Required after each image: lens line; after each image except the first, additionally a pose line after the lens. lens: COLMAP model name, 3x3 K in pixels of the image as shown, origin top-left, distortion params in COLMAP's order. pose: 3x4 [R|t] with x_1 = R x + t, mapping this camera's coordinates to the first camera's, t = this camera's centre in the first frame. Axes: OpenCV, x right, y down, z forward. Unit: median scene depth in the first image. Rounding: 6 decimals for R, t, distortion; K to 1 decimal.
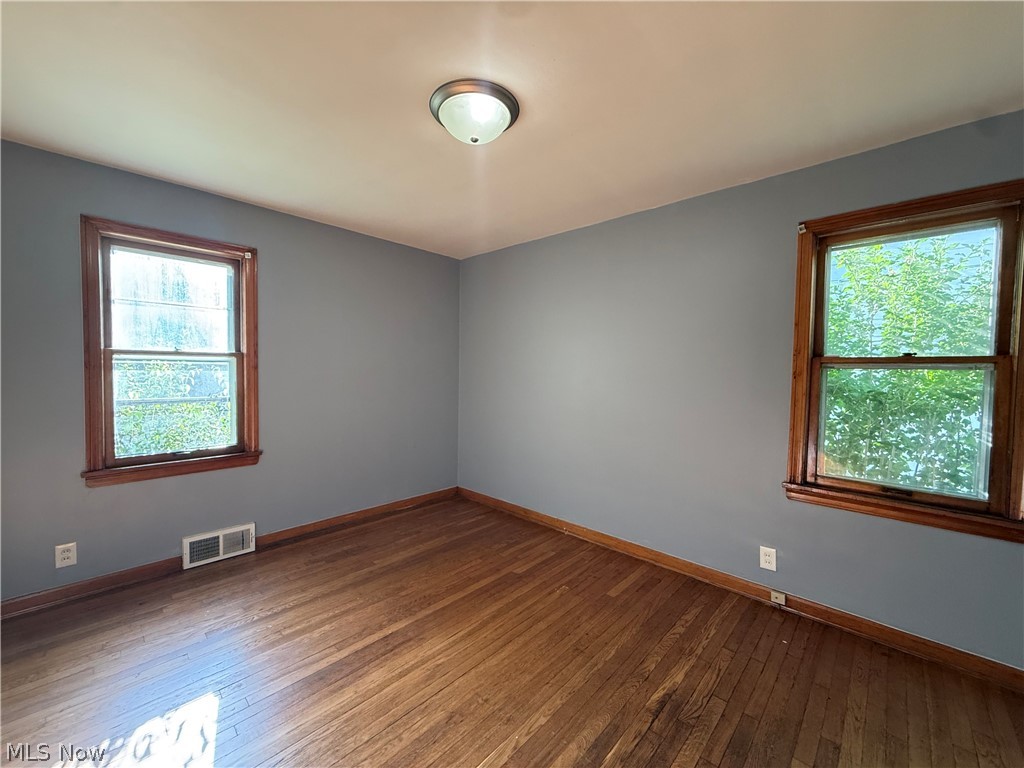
lens RADIAL K [[409.7, 0, 509.1], [0, 409.7, 383.1], [0, 0, 1]] dist [-0.001927, 0.001444]
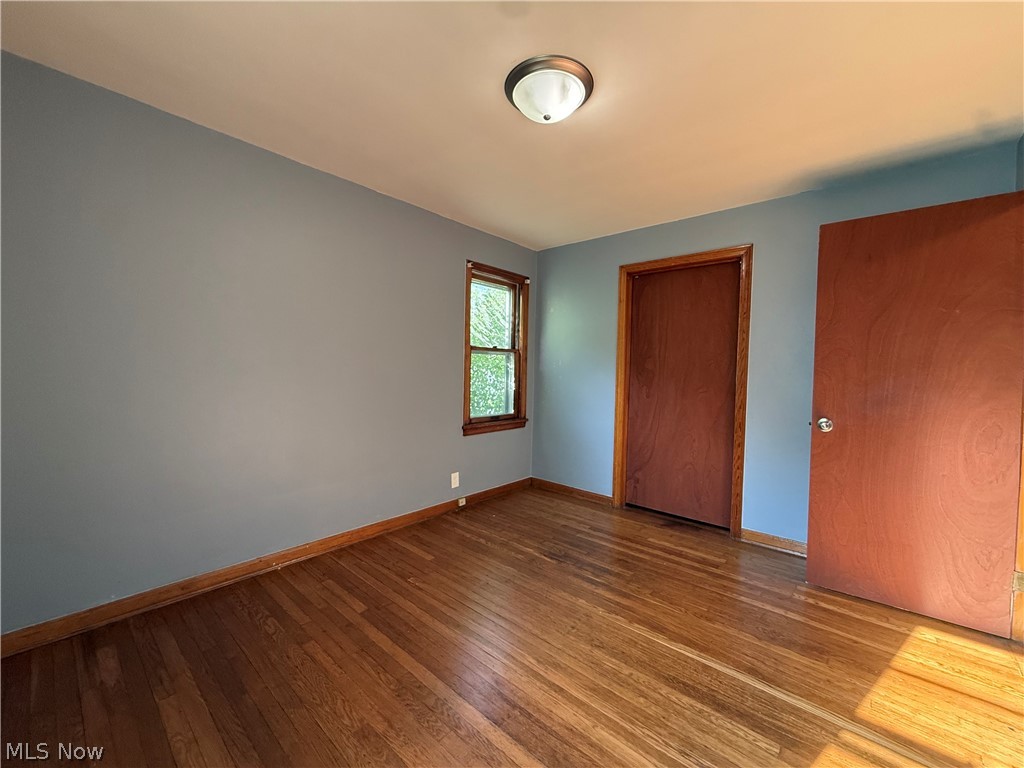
lens RADIAL K [[409.7, 0, 508.7], [0, 409.7, 382.0], [0, 0, 1]] dist [-0.001927, 0.001444]
pose [[-0.043917, -0.043999, 0.998066, -0.977599], [0.016710, 0.998858, 0.044769, 0.010692], [-0.998895, 0.018644, -0.043132, 1.001536]]
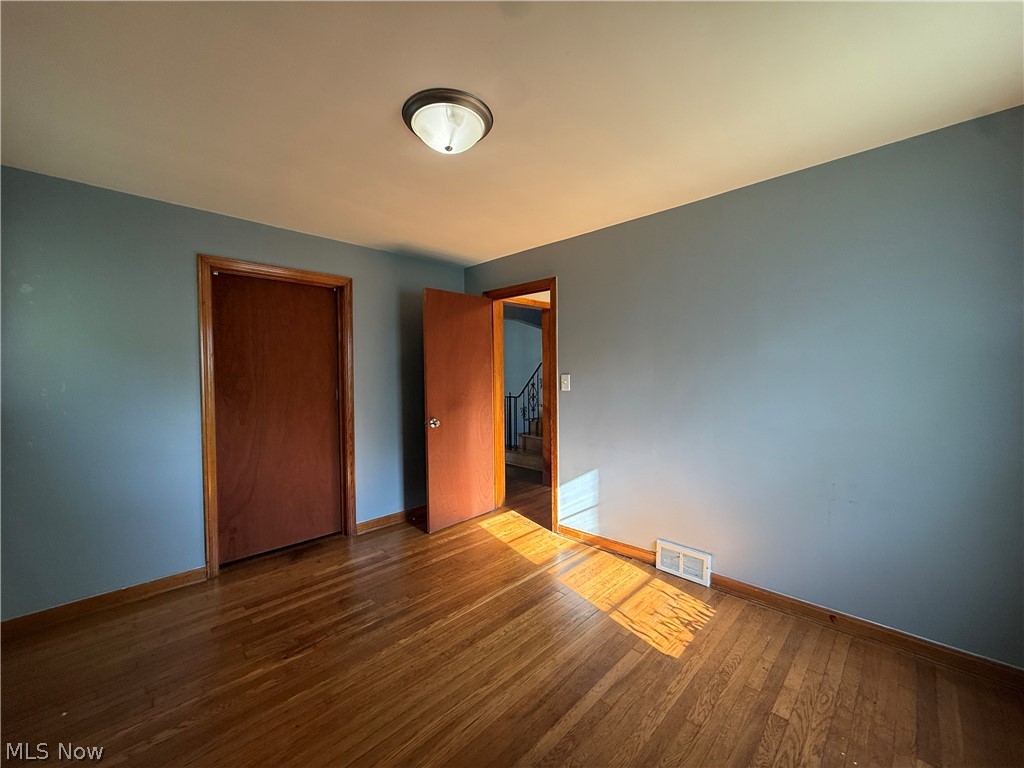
lens RADIAL K [[409.7, 0, 511.8], [0, 409.7, 382.2], [0, 0, 1]] dist [-0.001927, 0.001444]
pose [[-0.999893, -0.005978, 0.013319, -0.222061], [-0.005092, 0.997830, 0.065647, -0.084221], [-0.013683, 0.065572, -0.997754, 1.758199]]
